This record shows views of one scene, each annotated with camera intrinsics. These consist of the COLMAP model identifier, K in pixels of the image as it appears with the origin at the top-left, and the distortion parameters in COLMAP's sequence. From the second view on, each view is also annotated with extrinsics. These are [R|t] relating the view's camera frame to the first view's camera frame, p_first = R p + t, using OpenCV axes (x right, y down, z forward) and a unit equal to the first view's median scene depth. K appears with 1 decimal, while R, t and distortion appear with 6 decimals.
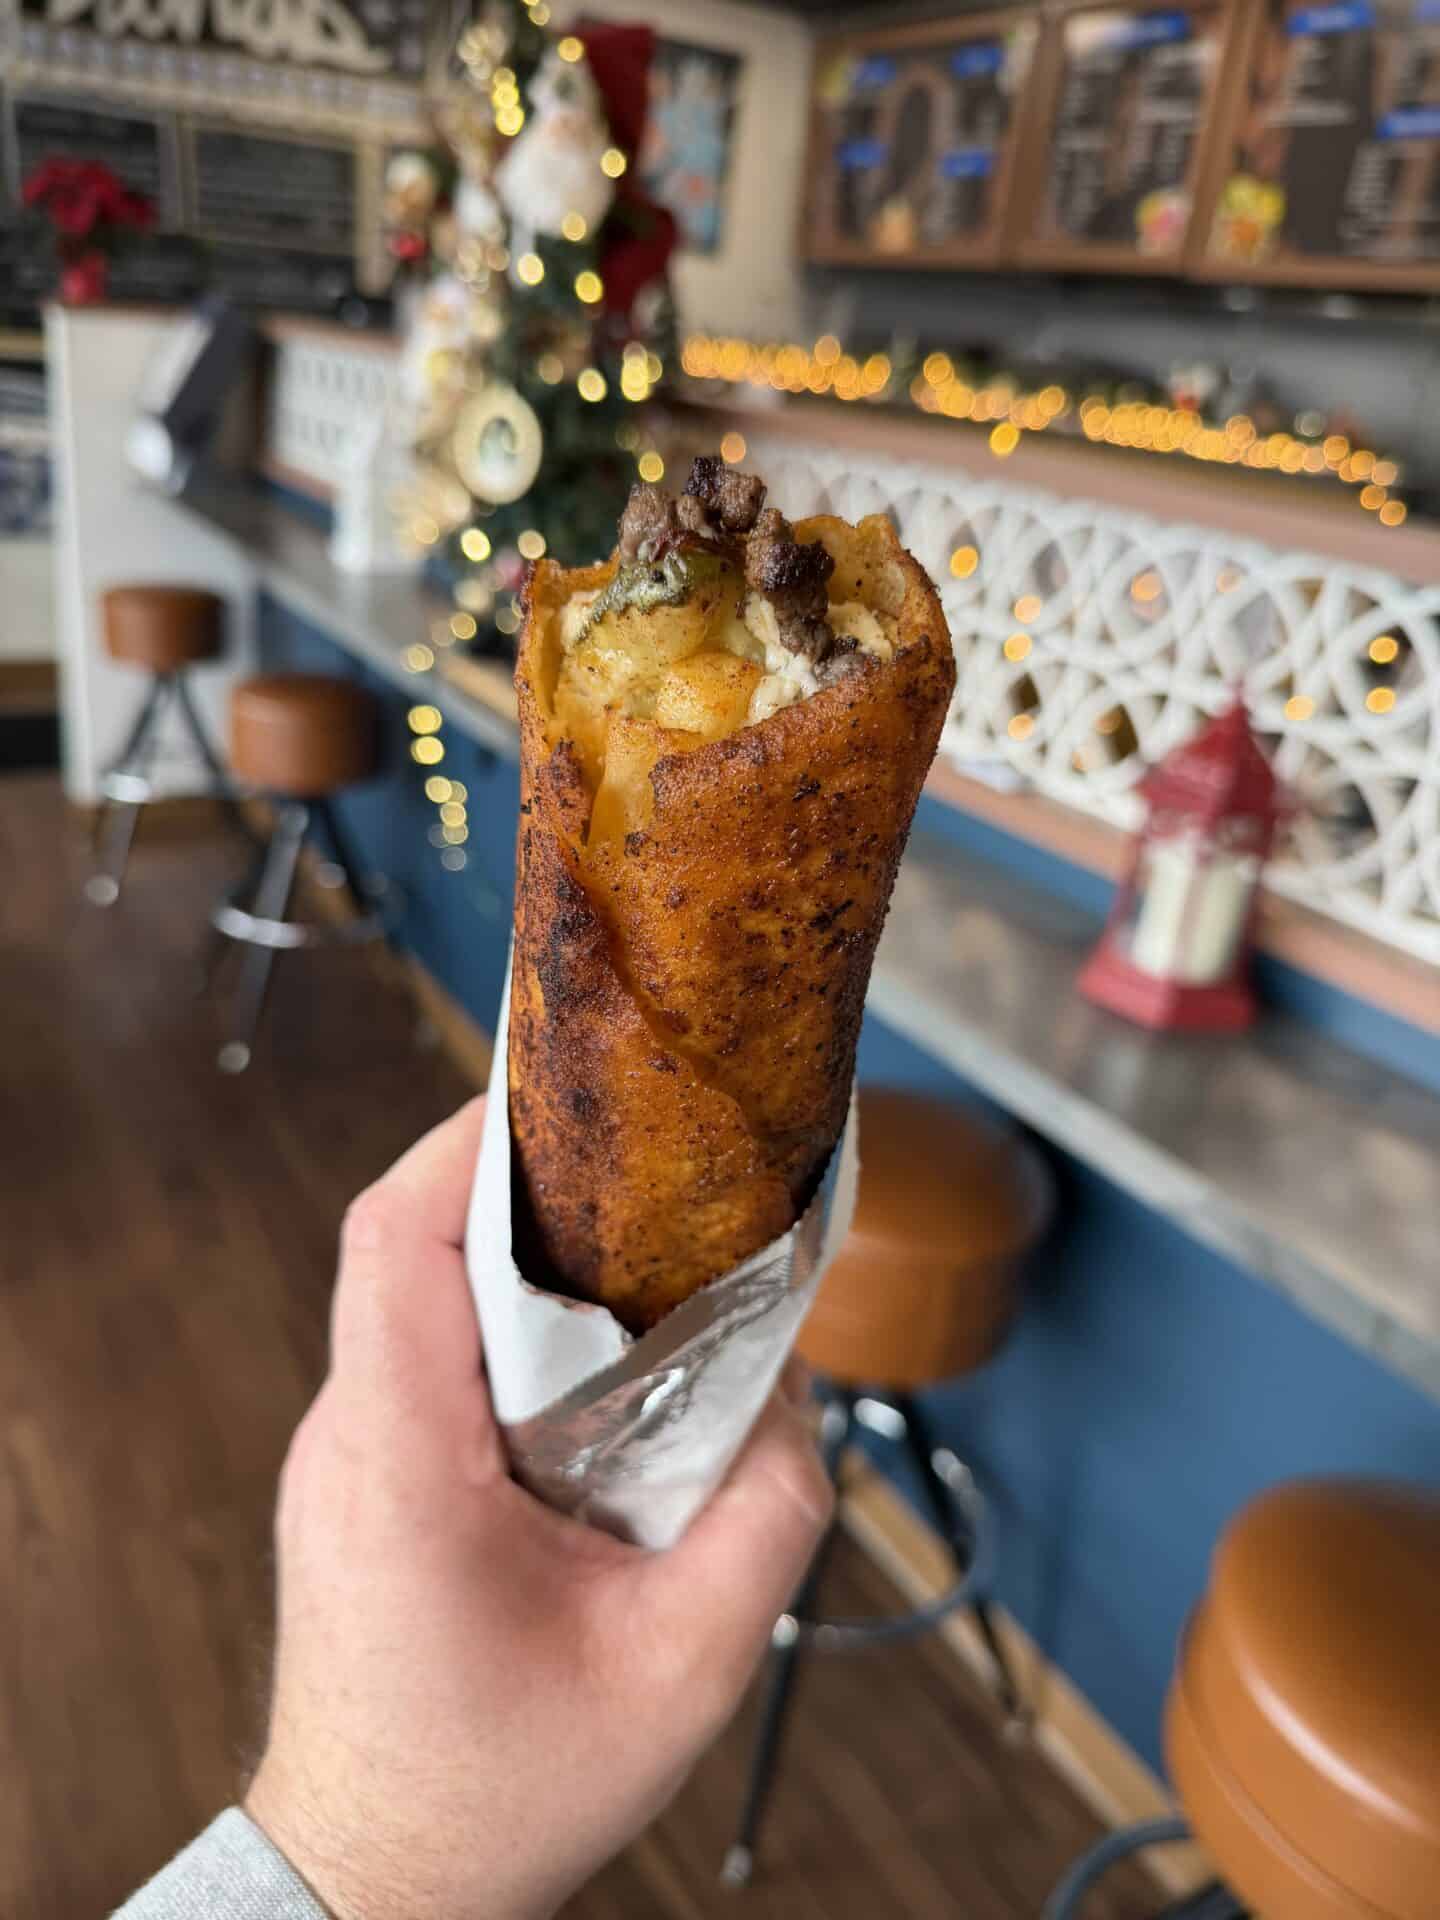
lens RADIAL K [[1428.0, 0, 712.8], [0, 1428.0, 956.2], [0, 0, 1]] dist [-0.043054, -0.000327]
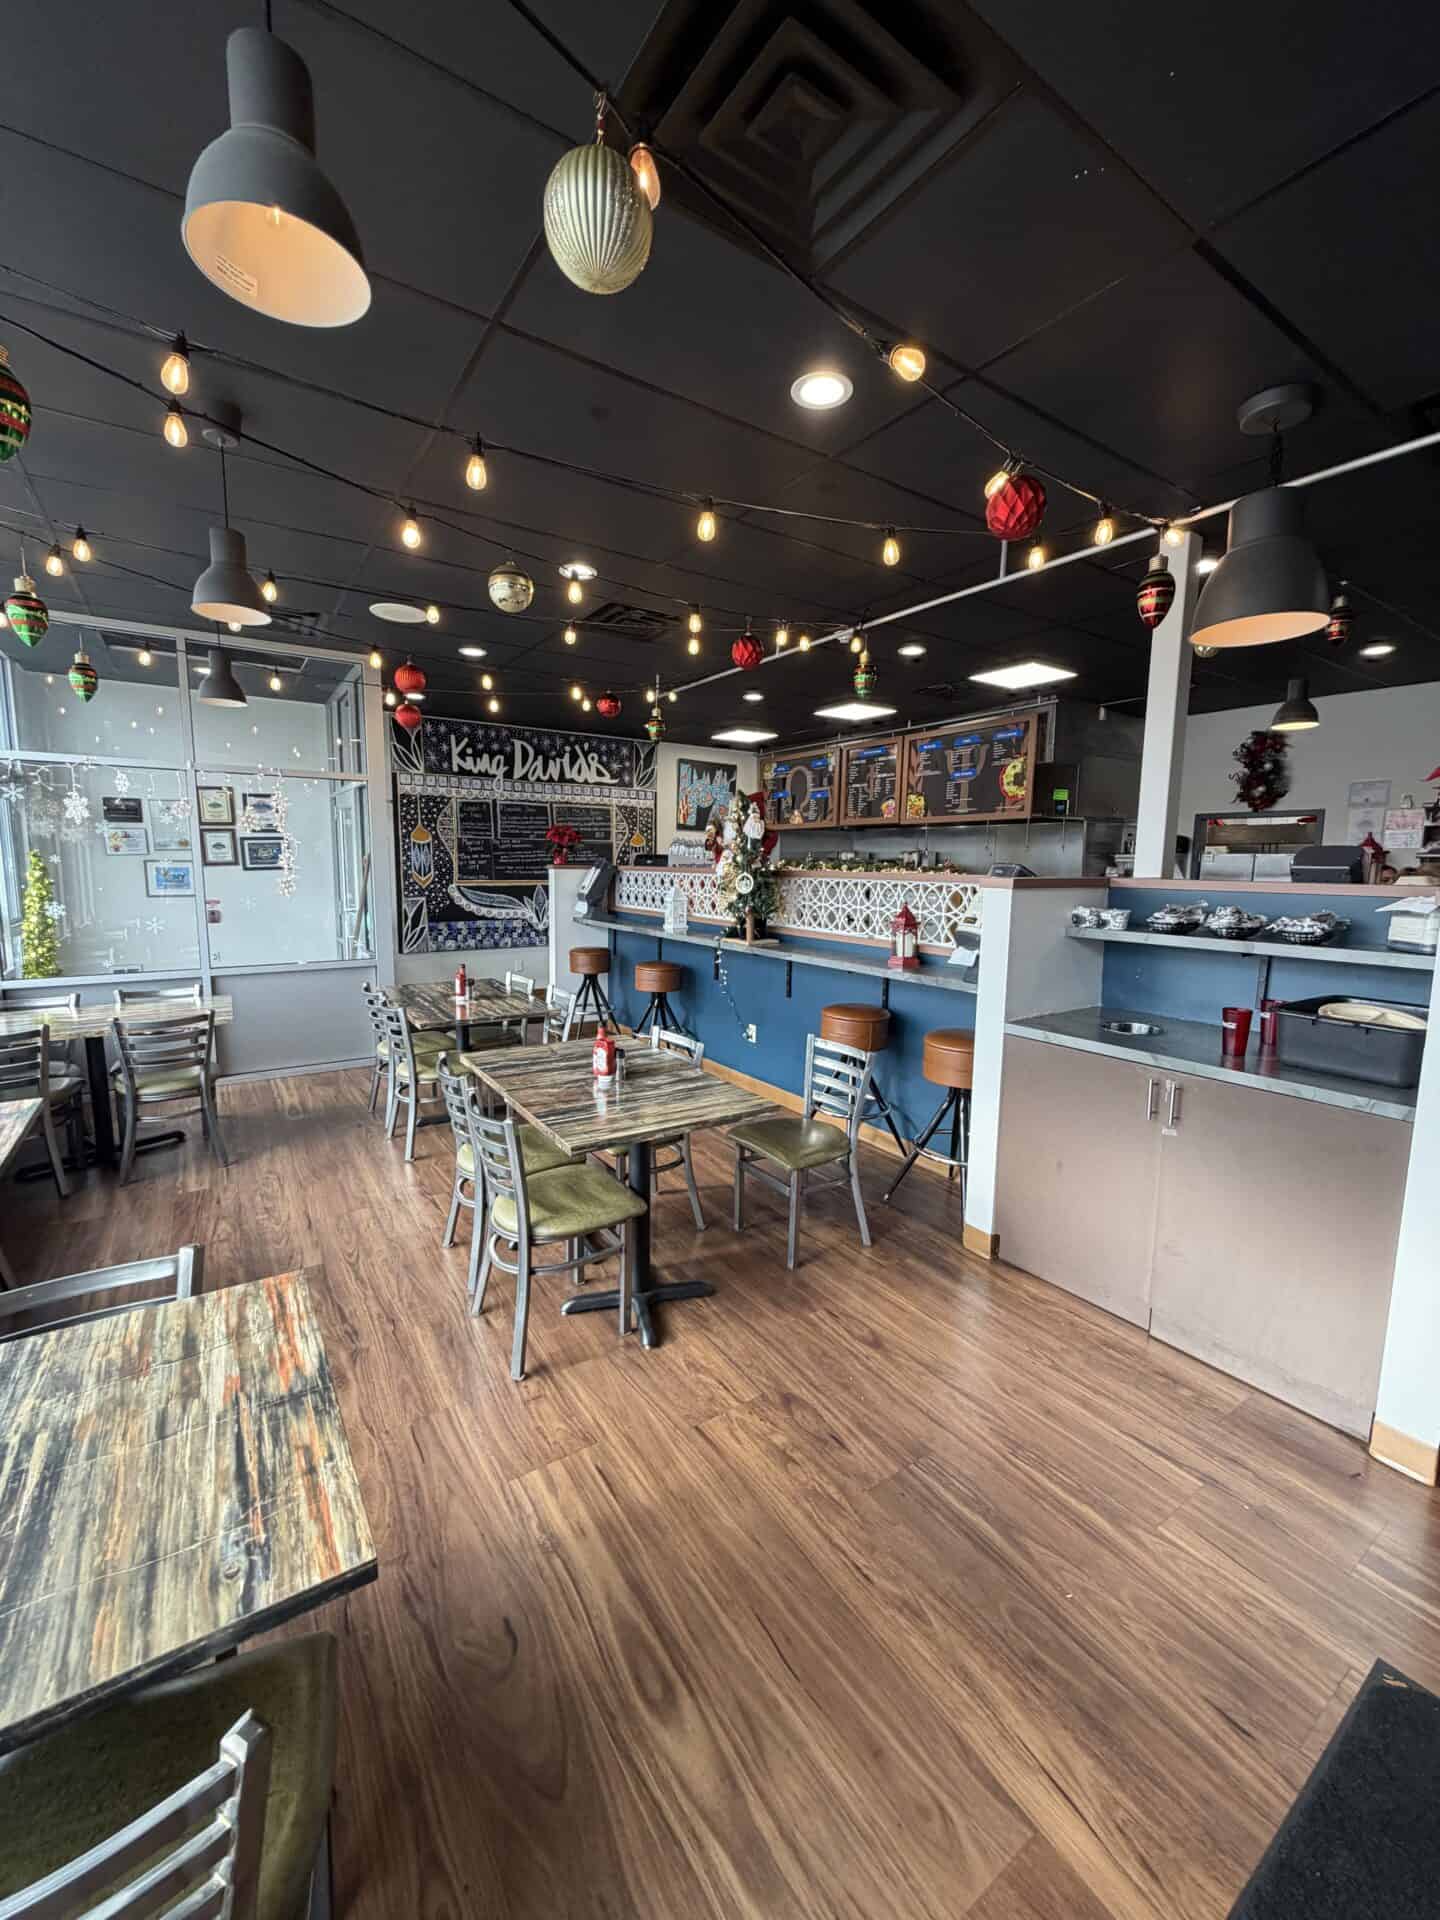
lens RADIAL K [[769.0, 0, 728.0], [0, 769.0, 958.5], [0, 0, 1]] dist [0.000250, 0.000002]
pose [[0.994121, -0.098767, 0.044366, -0.126076], [0.107282, 0.953860, -0.280432, 0.207468], [-0.014622, 0.283543, 0.958848, -0.482337]]
